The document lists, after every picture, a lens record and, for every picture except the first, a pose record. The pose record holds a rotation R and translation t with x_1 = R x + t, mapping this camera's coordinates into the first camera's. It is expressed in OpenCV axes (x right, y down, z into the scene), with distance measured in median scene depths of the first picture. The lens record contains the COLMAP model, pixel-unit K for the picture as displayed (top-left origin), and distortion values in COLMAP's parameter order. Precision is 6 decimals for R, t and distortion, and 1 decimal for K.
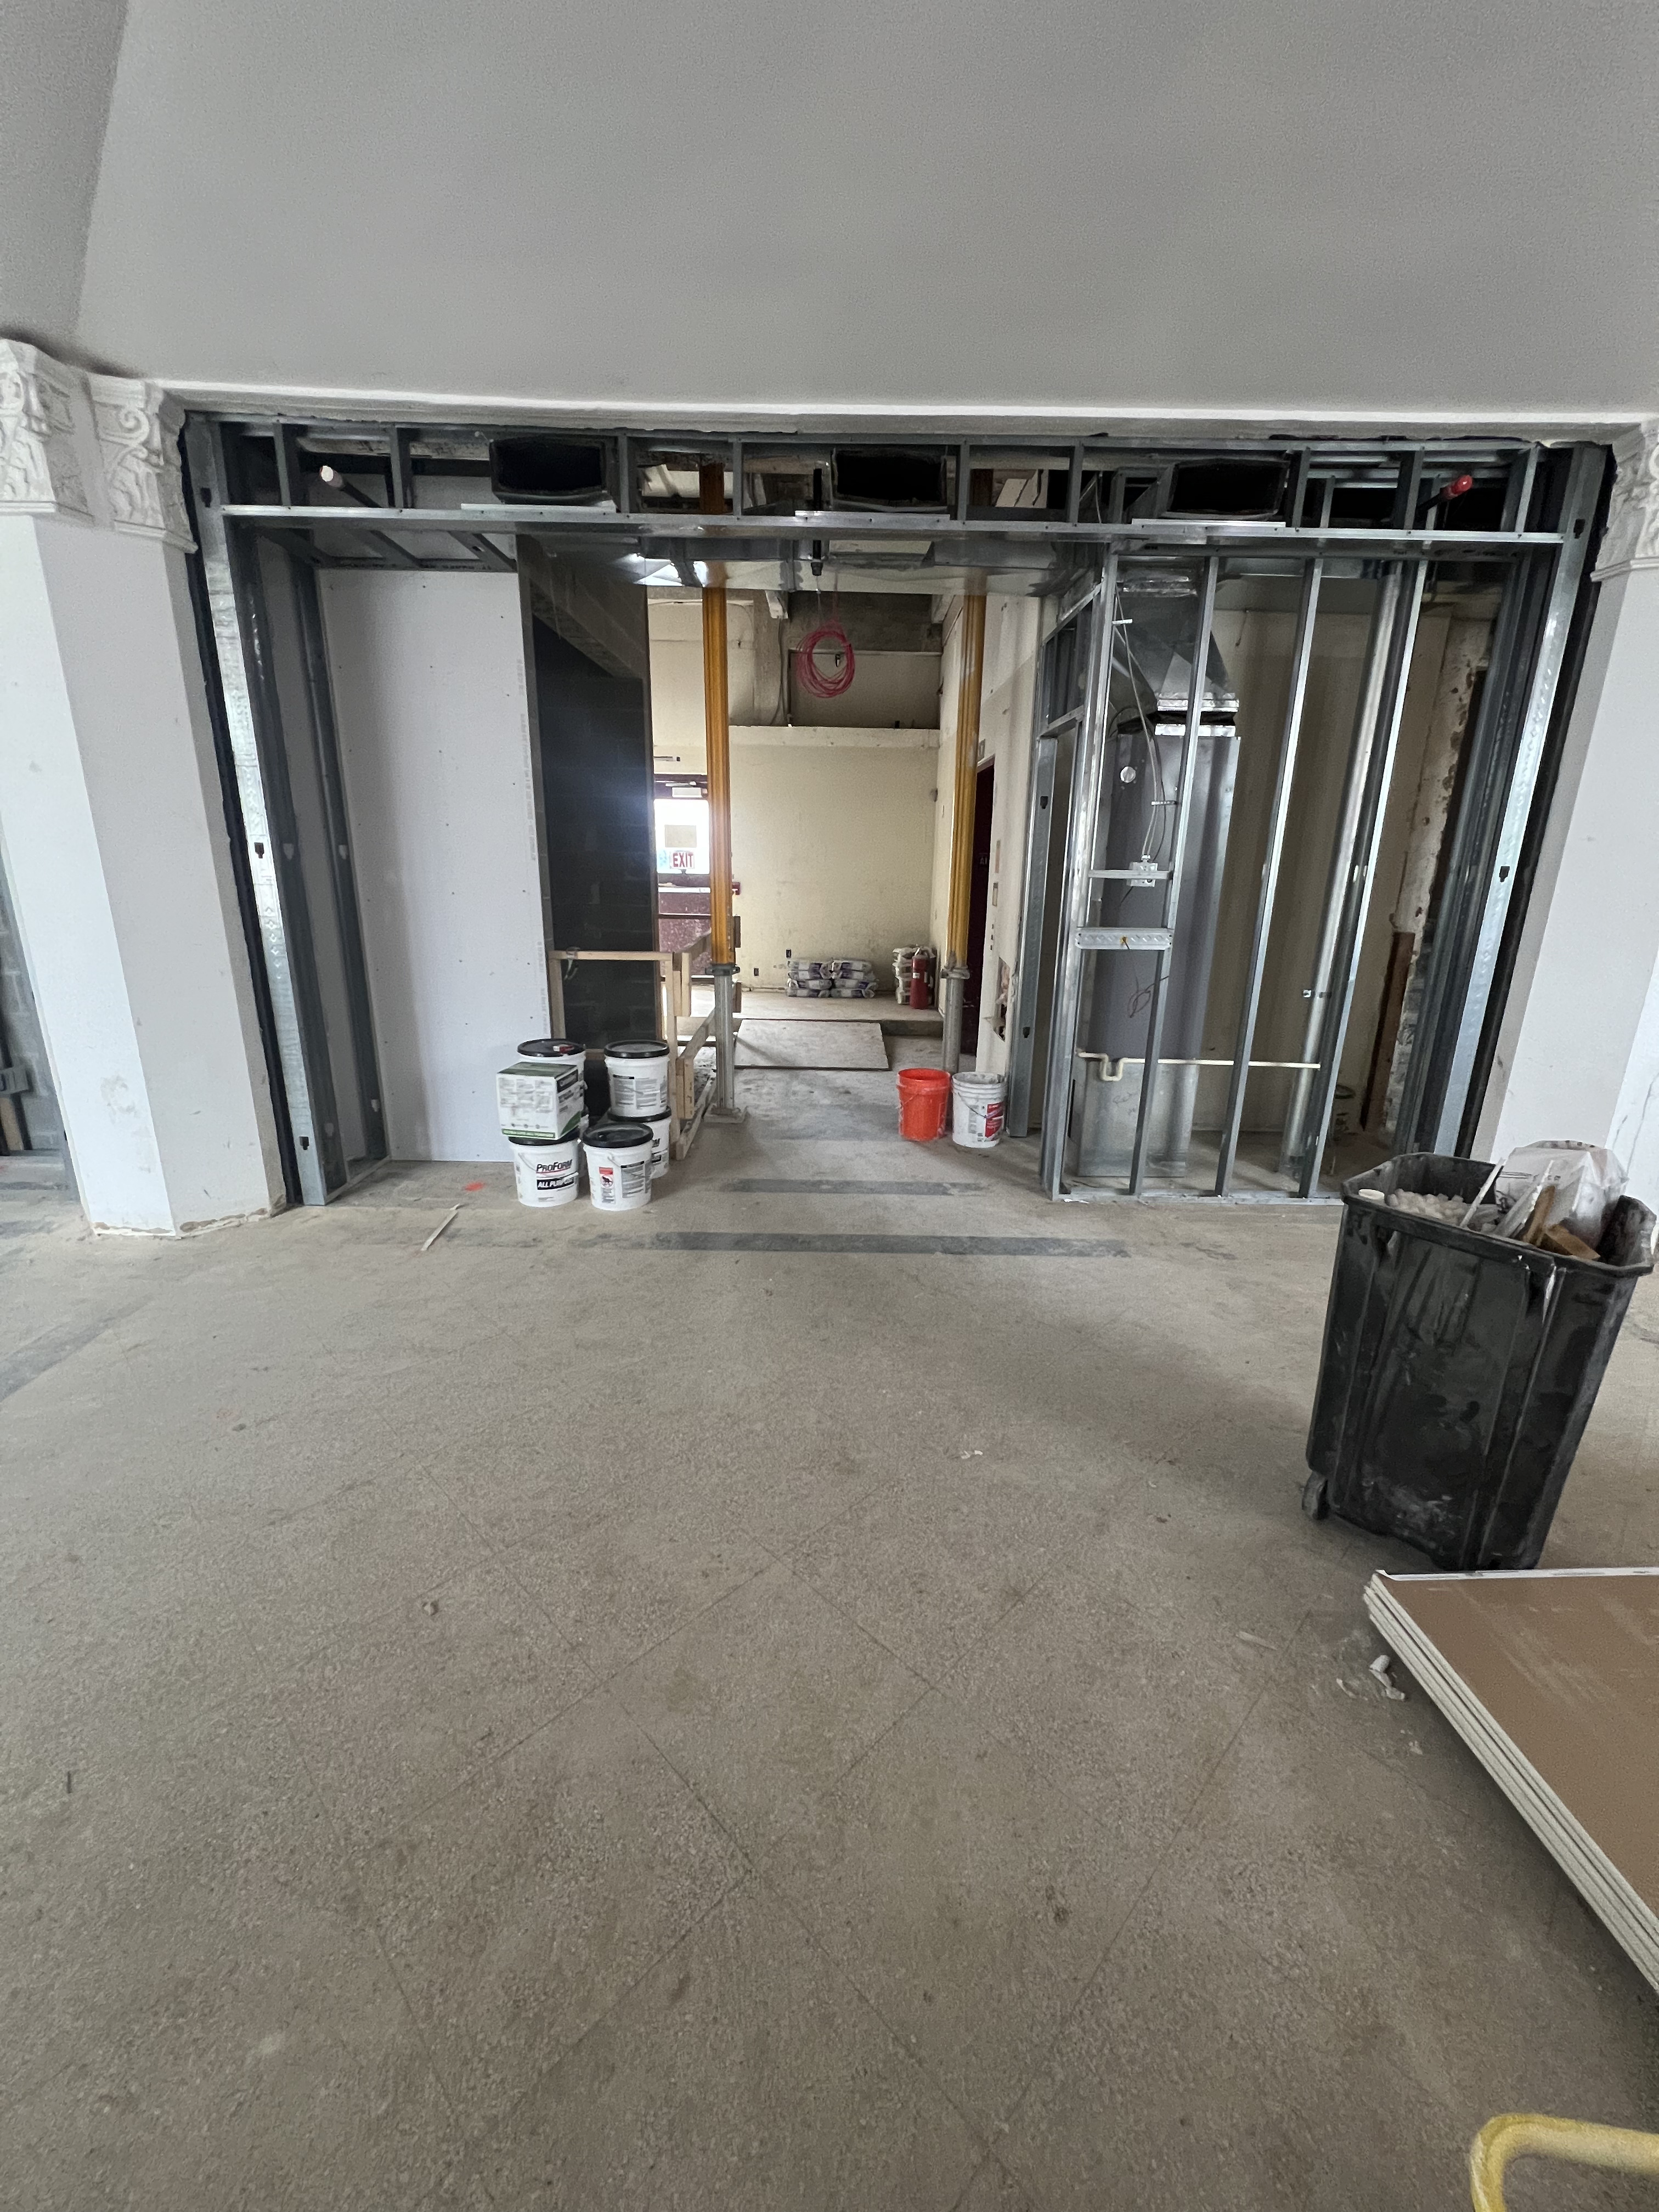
lens RADIAL K [[885.7, 0, 830.2], [0, 885.7, 1107.6], [0, 0, 1]] dist [0.000910, -0.000111]
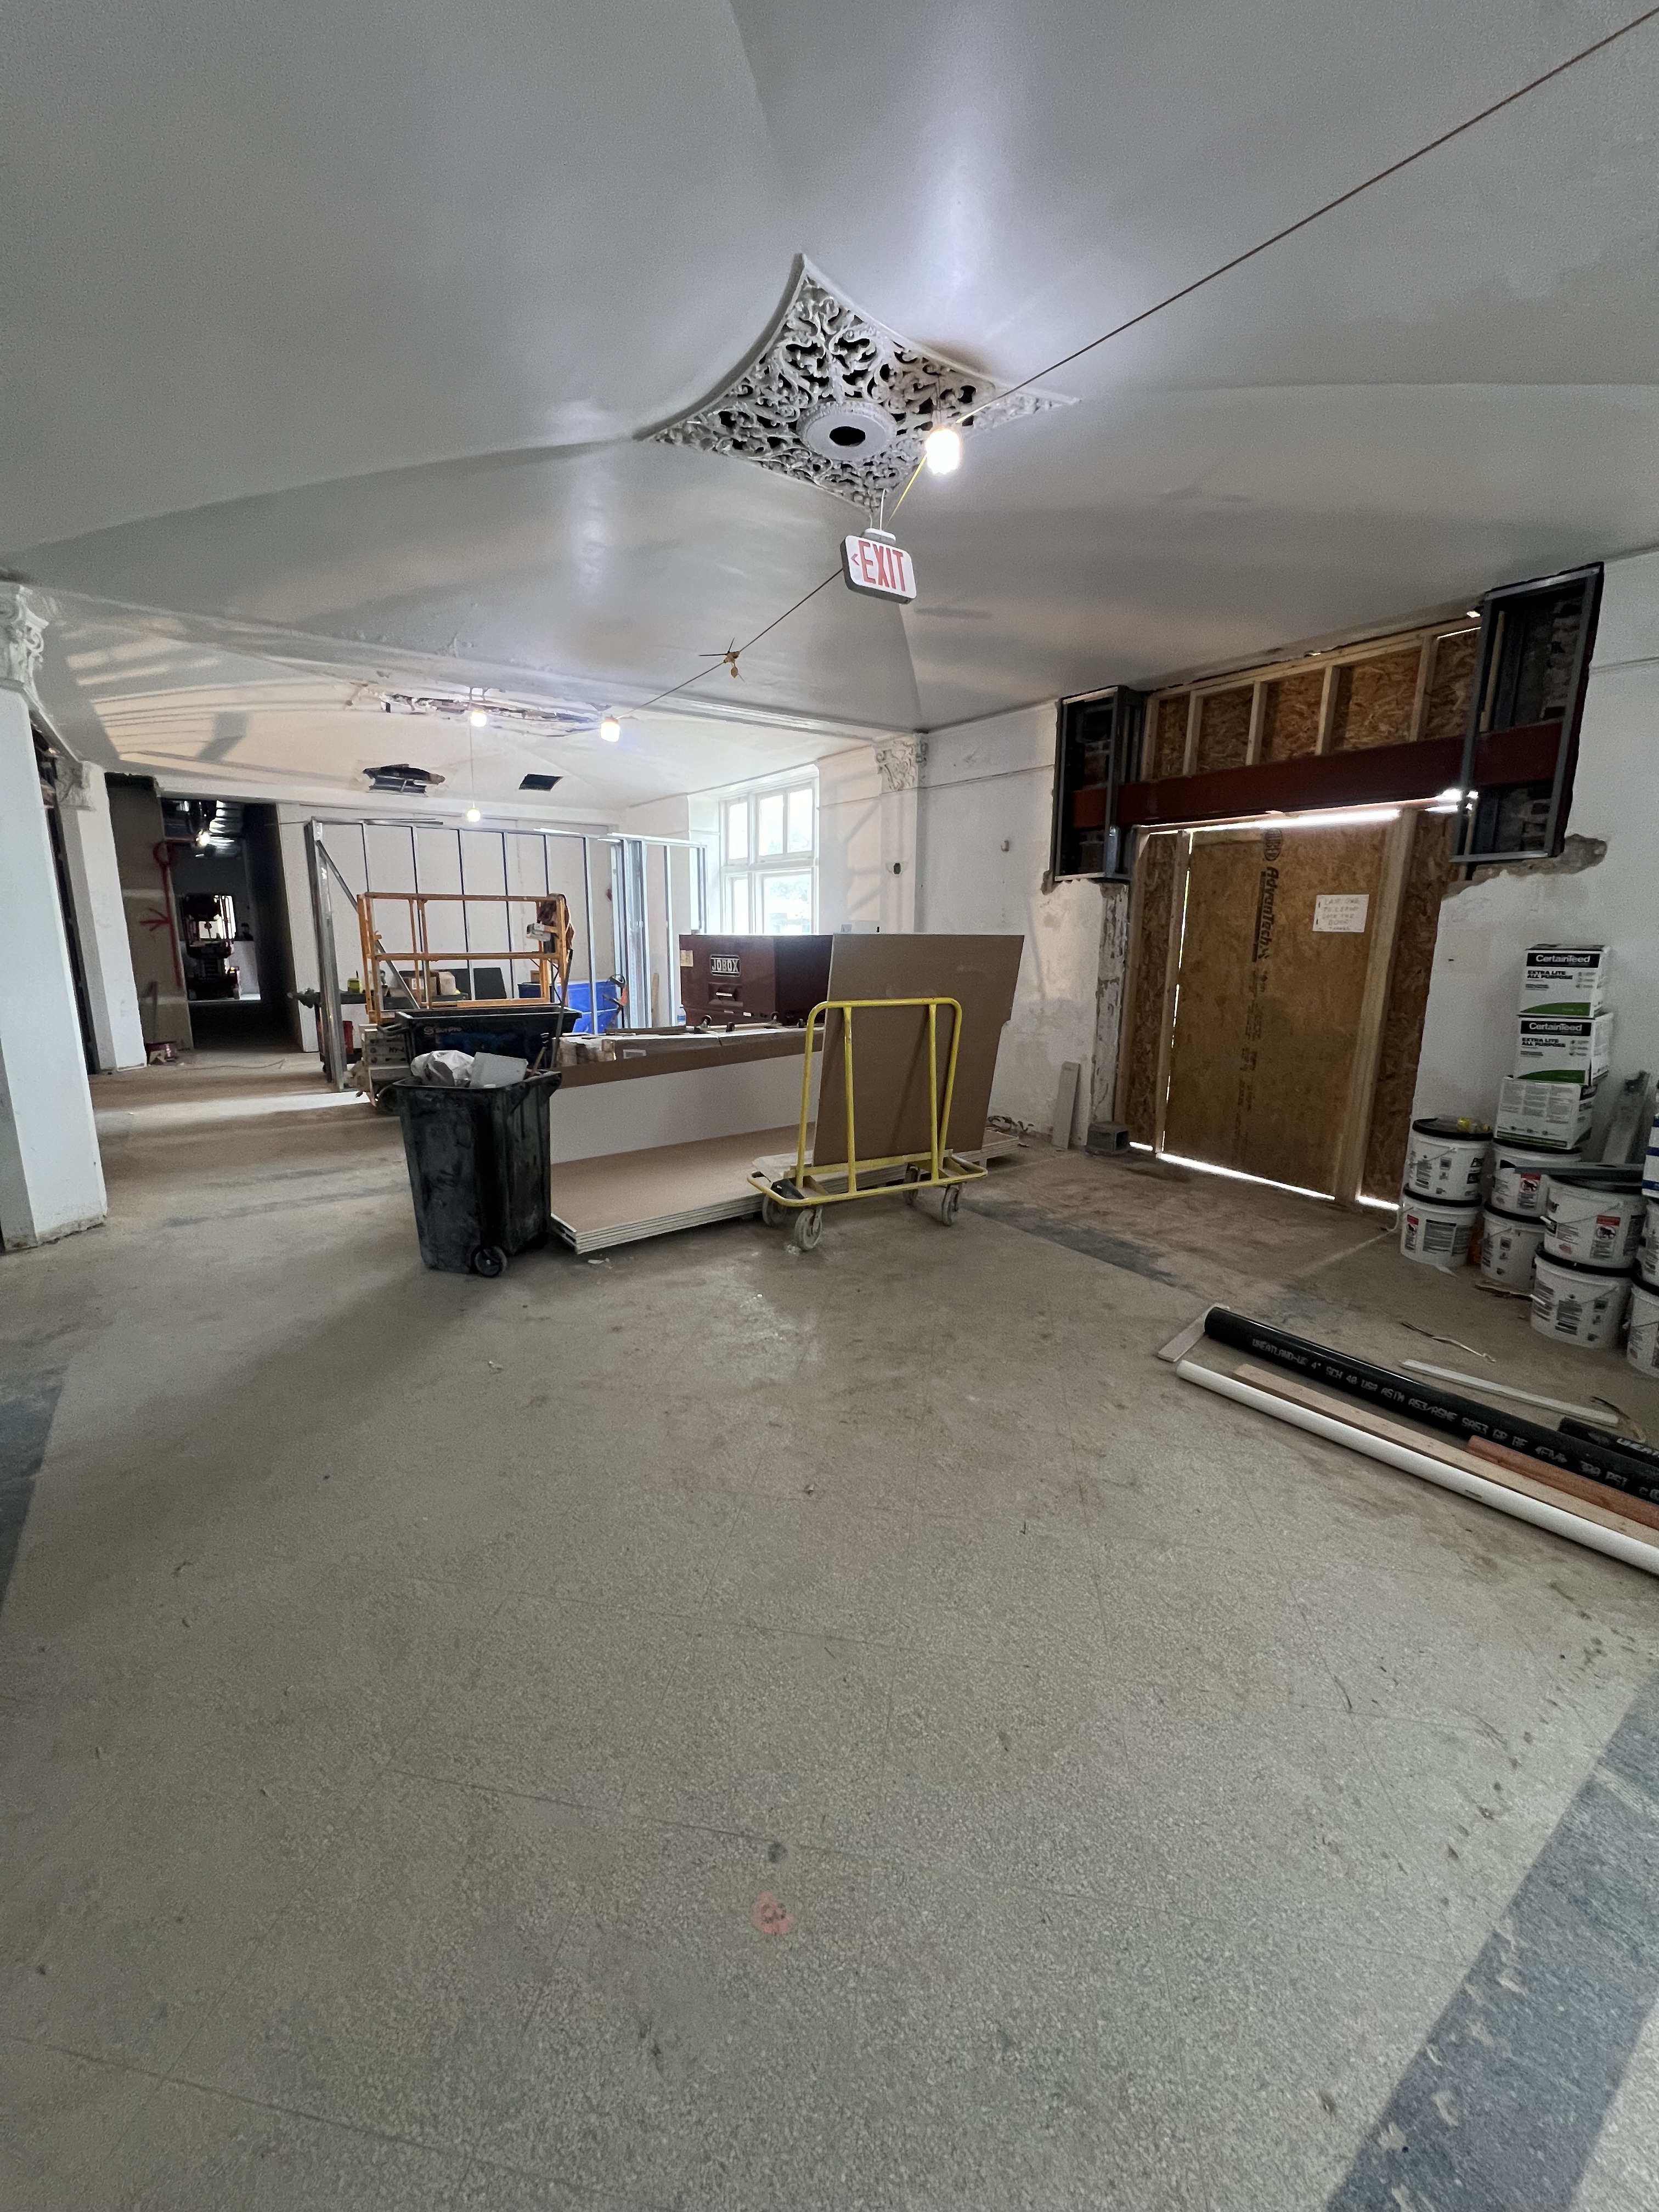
lens RADIAL K [[885.7, 0, 824.8], [0, 885.7, 1111.0], [0, 0, 1]] dist [0.000910, -0.000111]
pose [[-0.583312, -0.177749, 0.792560, -0.913087], [0.207002, 0.911010, 0.356665, -0.267056], [-0.785428, 0.372109, -0.494609, 0.923727]]
